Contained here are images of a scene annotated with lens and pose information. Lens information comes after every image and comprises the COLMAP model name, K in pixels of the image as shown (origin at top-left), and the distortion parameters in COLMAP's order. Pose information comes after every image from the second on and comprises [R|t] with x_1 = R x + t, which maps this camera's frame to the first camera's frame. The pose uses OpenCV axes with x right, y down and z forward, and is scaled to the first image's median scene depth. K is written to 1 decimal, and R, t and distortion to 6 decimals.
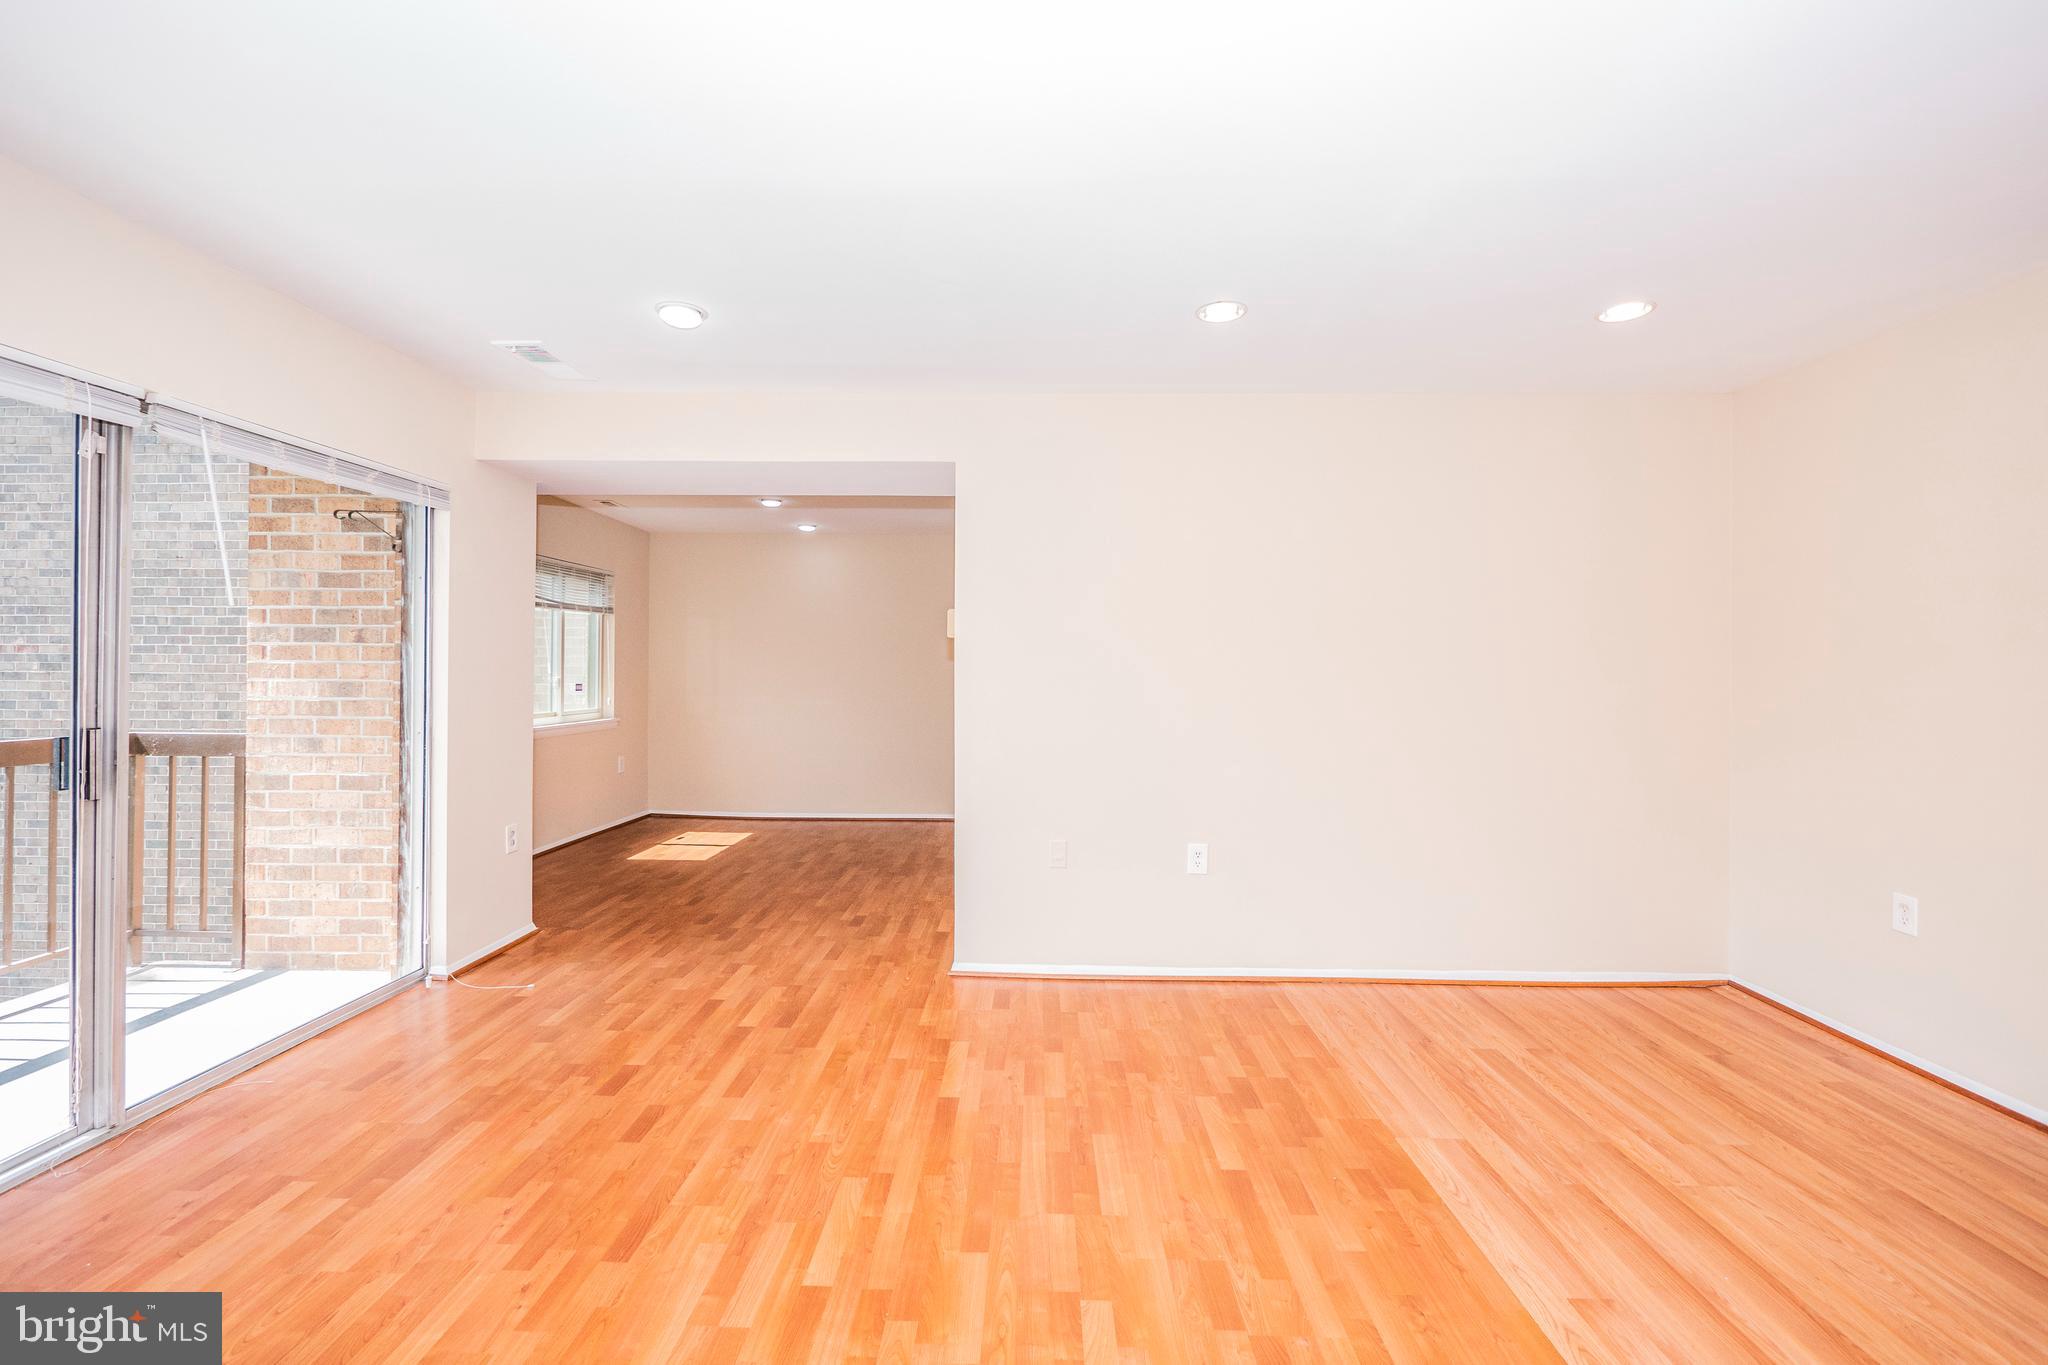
lens RADIAL K [[858.3, 0, 1017.7], [0, 858.3, 671.8], [0, 0, 1]] dist [-0.003284, -0.000462]
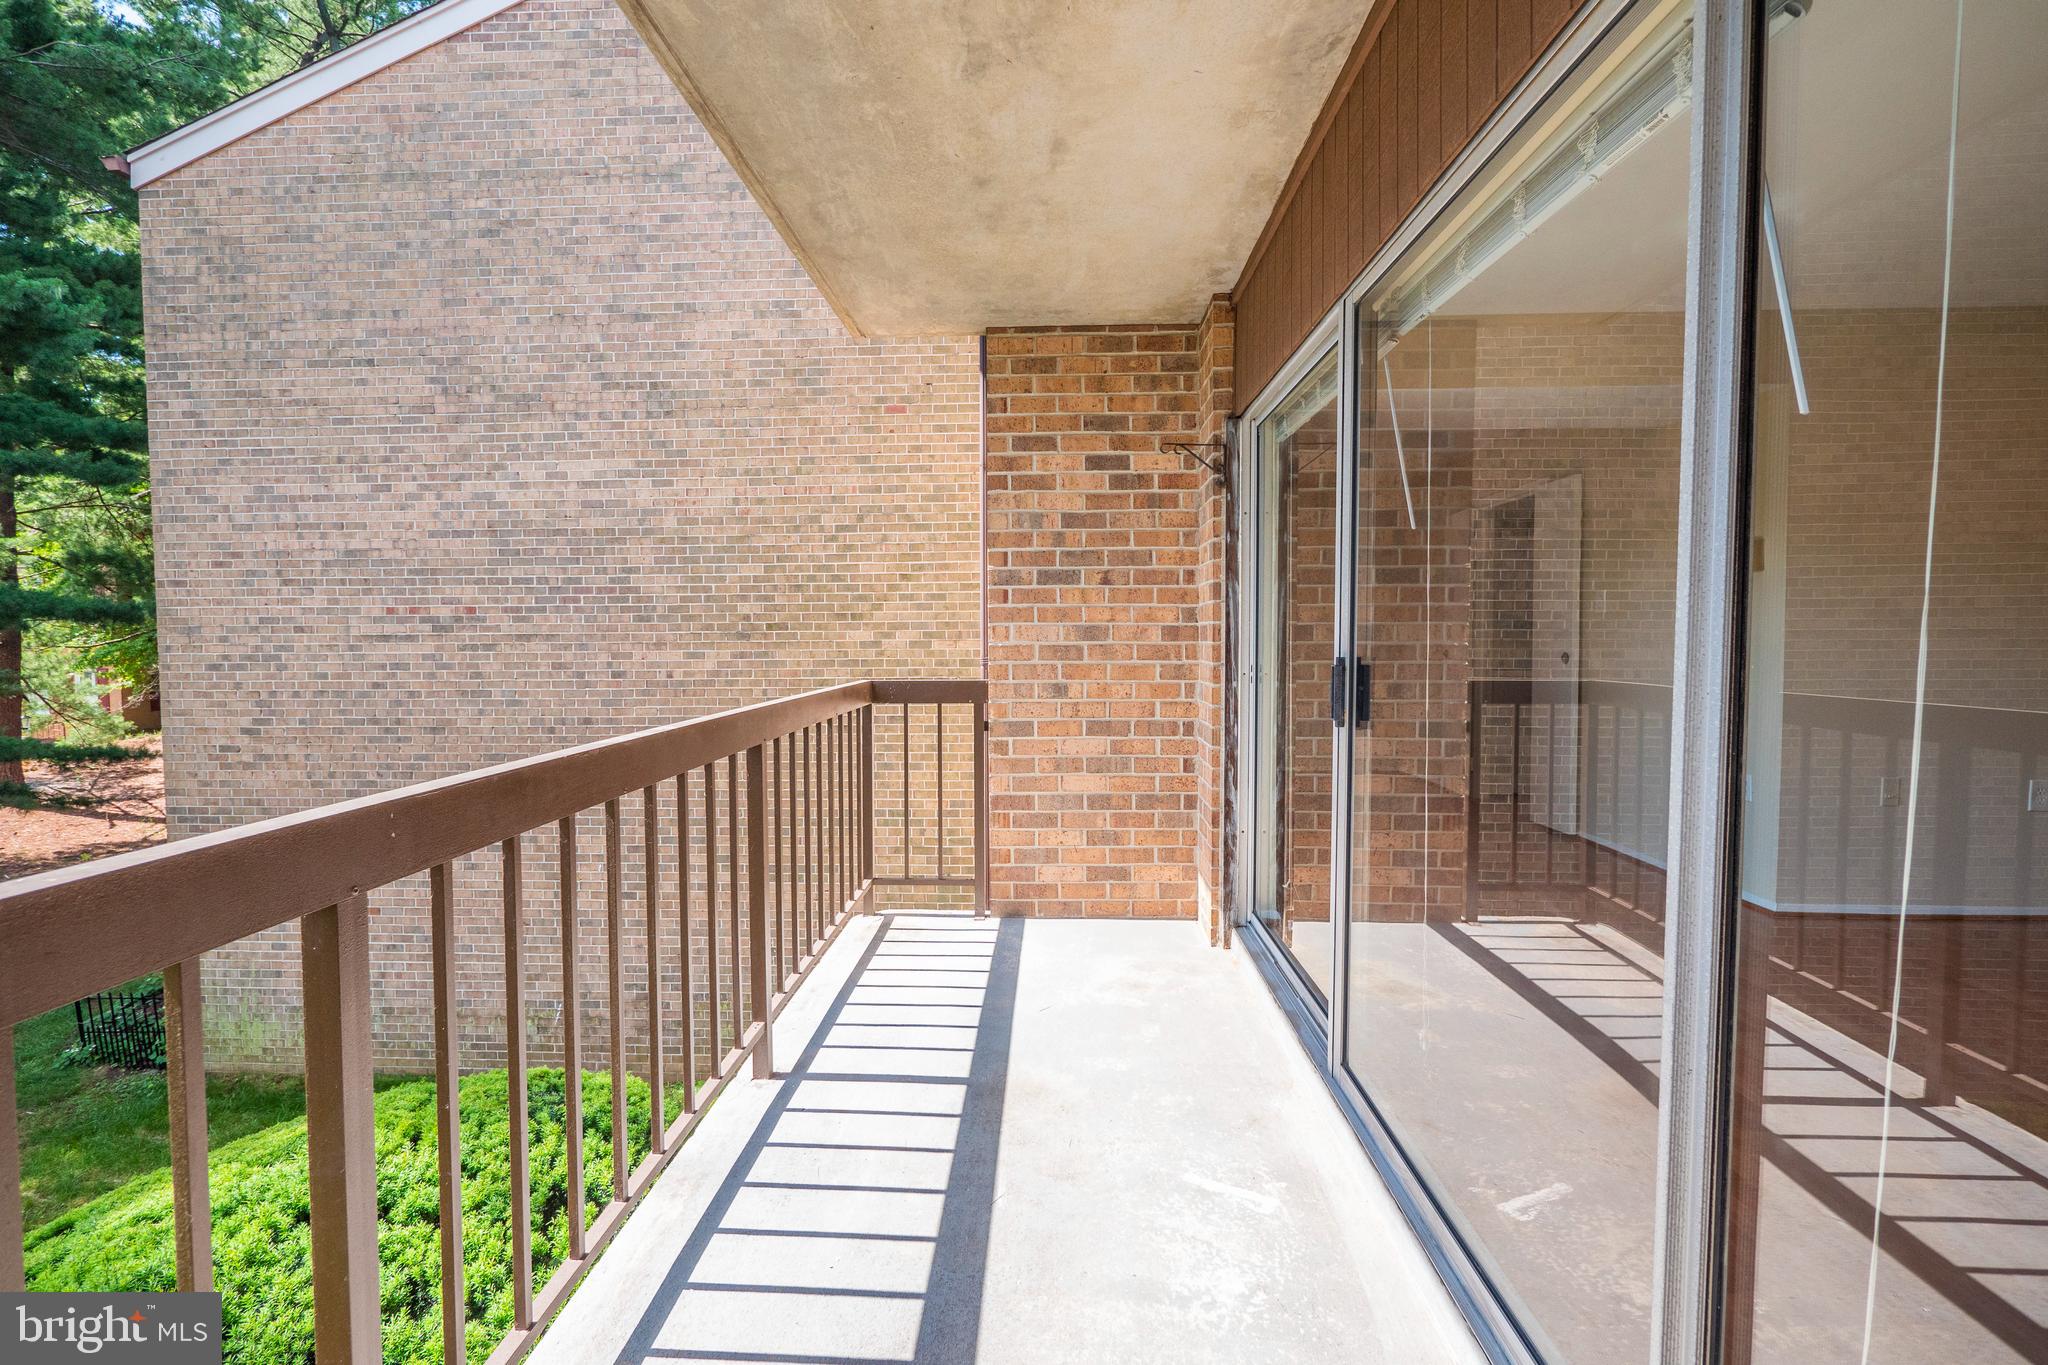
lens RADIAL K [[858.3, 0, 1013.1], [0, 858.3, 674.7], [0, 0, 1]] dist [-0.003284, -0.000462]
pose [[0.999558, -0.010541, -0.027798, -0.847220], [0.011748, 0.998979, 0.043615, 0.024041], [0.027310, -0.043922, 0.998662, 0.019890]]
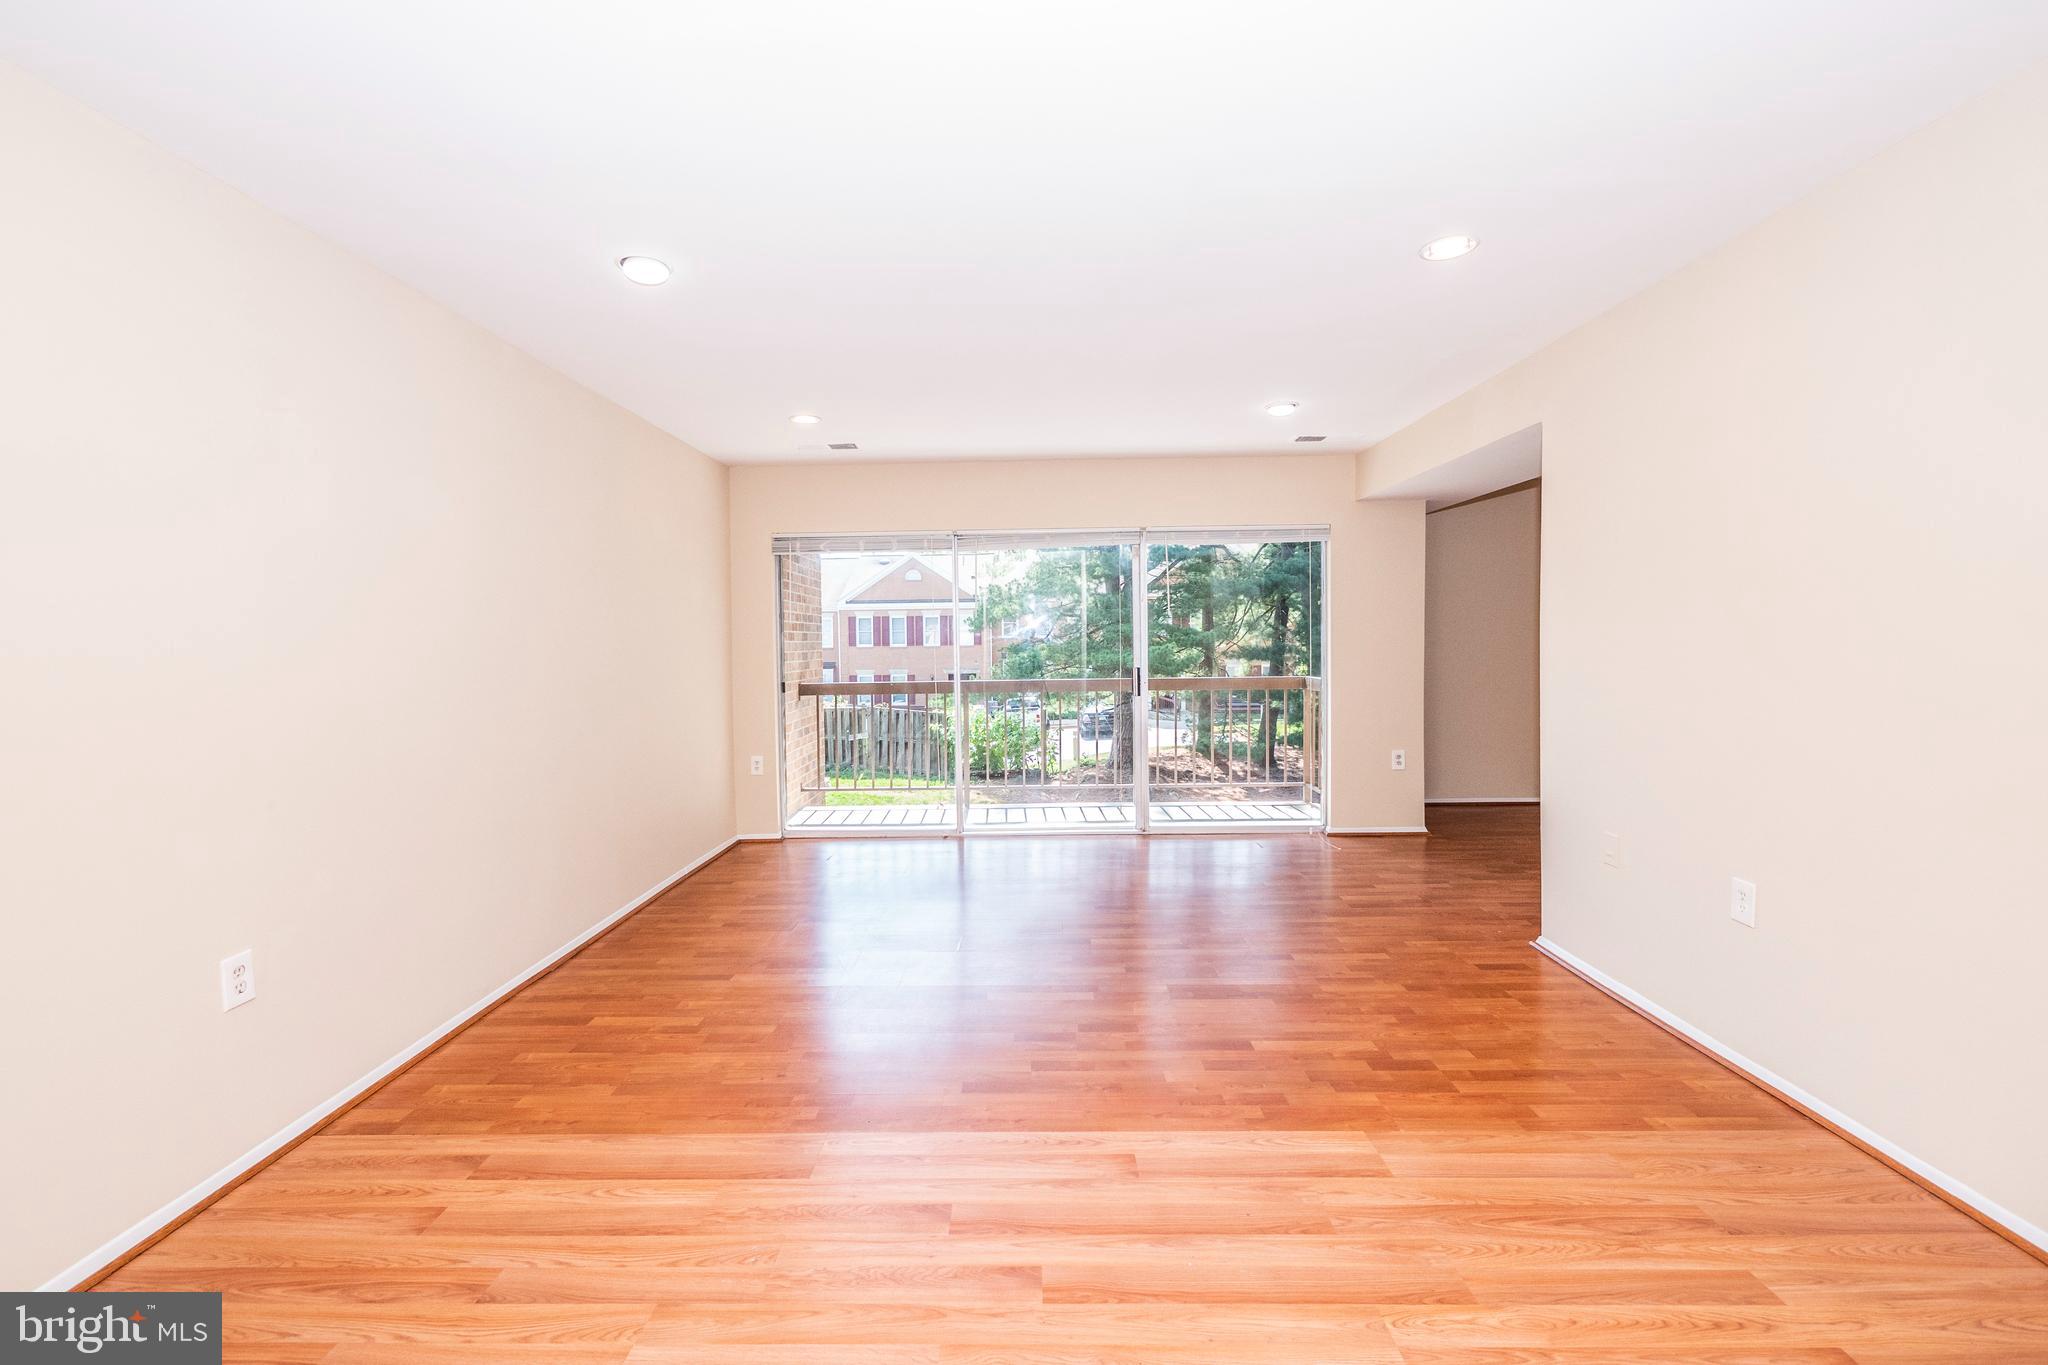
lens RADIAL K [[858.3, 0, 1019.7], [0, 858.3, 668.6], [0, 0, 1]] dist [-0.003284, -0.000462]
pose [[0.003822, 0.022040, -0.999750, 0.832466], [0.012768, 0.999675, 0.022087, 0.004833], [0.999911, -0.012849, 0.003540, 0.378279]]
